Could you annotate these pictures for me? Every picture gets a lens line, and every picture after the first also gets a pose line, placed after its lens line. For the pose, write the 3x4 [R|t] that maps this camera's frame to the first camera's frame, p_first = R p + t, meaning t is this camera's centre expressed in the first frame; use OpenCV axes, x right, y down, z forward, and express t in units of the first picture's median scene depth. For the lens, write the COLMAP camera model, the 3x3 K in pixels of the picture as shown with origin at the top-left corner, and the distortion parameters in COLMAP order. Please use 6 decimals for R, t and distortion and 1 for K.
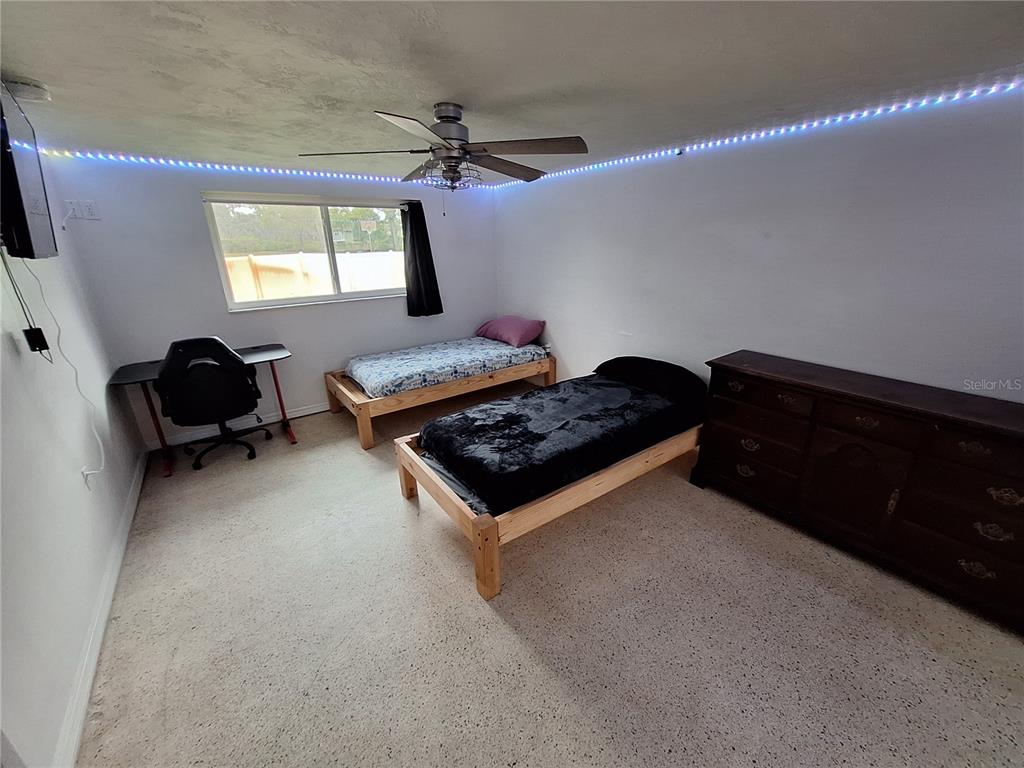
lens RADIAL K [[405.8, 0, 514.4], [0, 405.8, 378.9], [0, 0, 1]] dist [-0.008035, 0.002726]
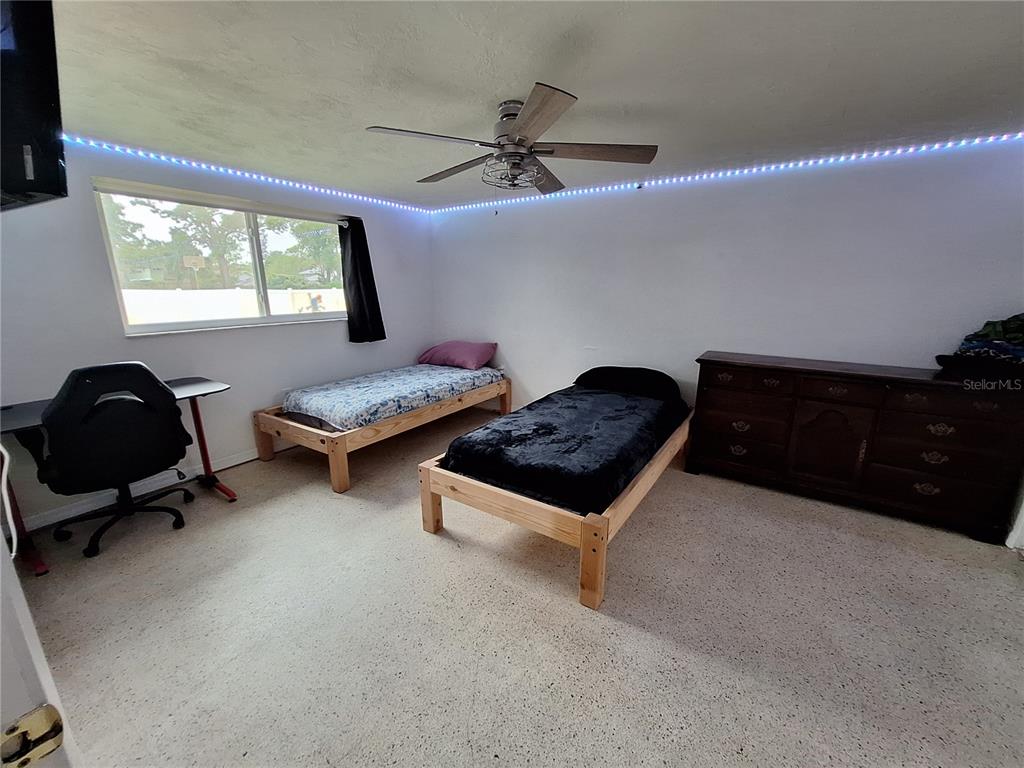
lens RADIAL K [[405.8, 0, 512.9], [0, 405.8, 380.7], [0, 0, 1]] dist [-0.008035, 0.002726]
pose [[0.939294, -0.060642, 0.337711, -0.313602], [0.094038, 0.992068, -0.083409, 0.049910], [-0.329974, 0.110103, 0.937547, 0.078772]]
